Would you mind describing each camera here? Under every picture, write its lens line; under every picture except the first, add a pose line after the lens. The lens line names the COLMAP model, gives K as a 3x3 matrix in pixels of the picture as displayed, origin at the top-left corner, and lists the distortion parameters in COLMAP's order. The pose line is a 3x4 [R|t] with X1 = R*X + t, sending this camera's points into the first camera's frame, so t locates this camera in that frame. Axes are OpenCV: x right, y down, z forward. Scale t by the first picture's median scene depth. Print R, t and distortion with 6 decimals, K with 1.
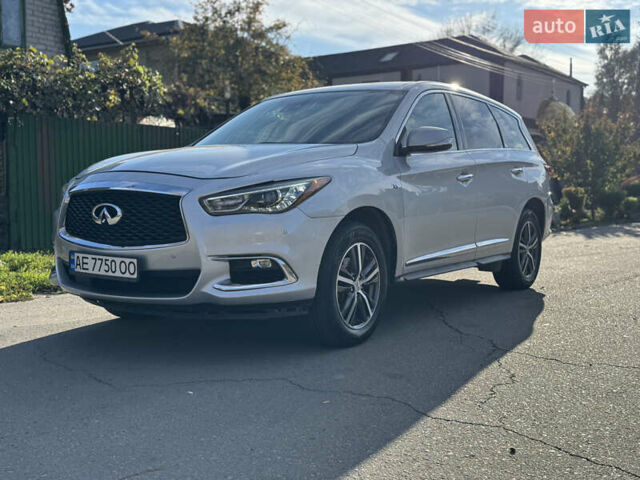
lens RADIAL K [[747.2, 0, 320.0], [0, 747.2, 240.0], [0, 0, 1]] dist [0.147034, -0.289919]
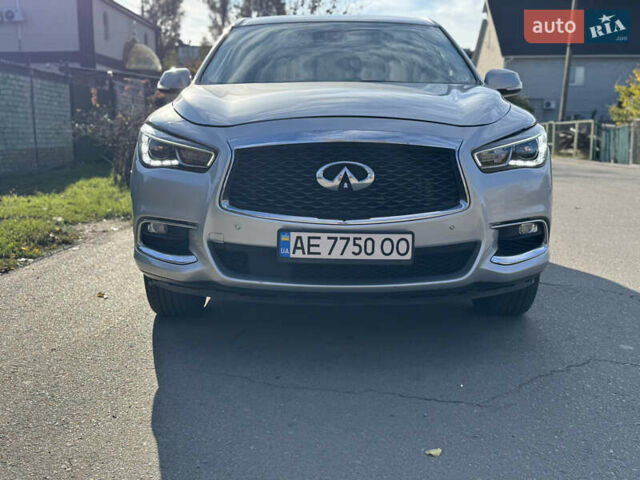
lens RADIAL K [[747.2, 0, 320.0], [0, 747.2, 240.0], [0, 0, 1]] dist [0.147034, -0.289919]
pose [[0.832926, -0.080500, 0.547498, -0.708888], [0.039902, 0.995524, 0.085671, -0.035885], [-0.551944, -0.049511, 0.832410, 0.411382]]
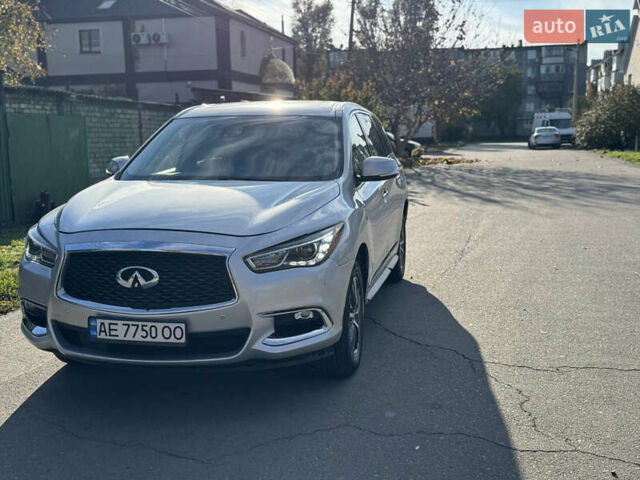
lens RADIAL K [[747.2, 0, 320.0], [0, 747.2, 240.0], [0, 0, 1]] dist [0.147034, -0.289919]
pose [[0.926167, -0.064936, 0.371481, -0.423009], [0.038988, 0.996273, 0.076948, -0.146809], [-0.375093, -0.056784, 0.925247, 0.033042]]
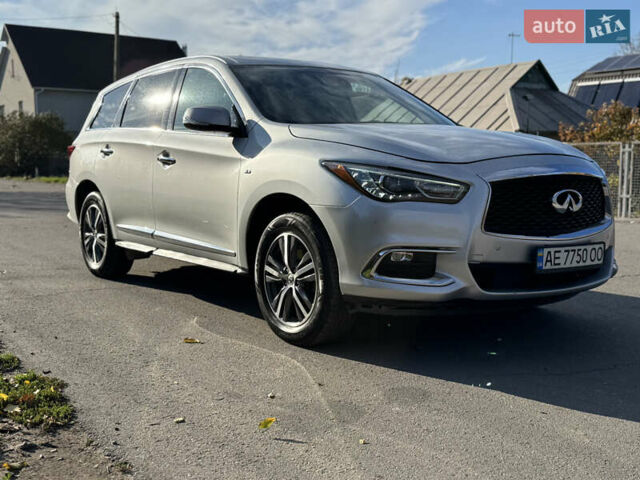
lens RADIAL K [[747.2, 0, 320.0], [0, 747.2, 240.0], [0, 0, 1]] dist [0.147034, -0.289919]
pose [[0.363207, -0.097469, 0.926596, -1.256811], [0.069229, 0.994587, 0.077485, -0.079771], [-0.929133, 0.036004, 0.367989, 0.948782]]
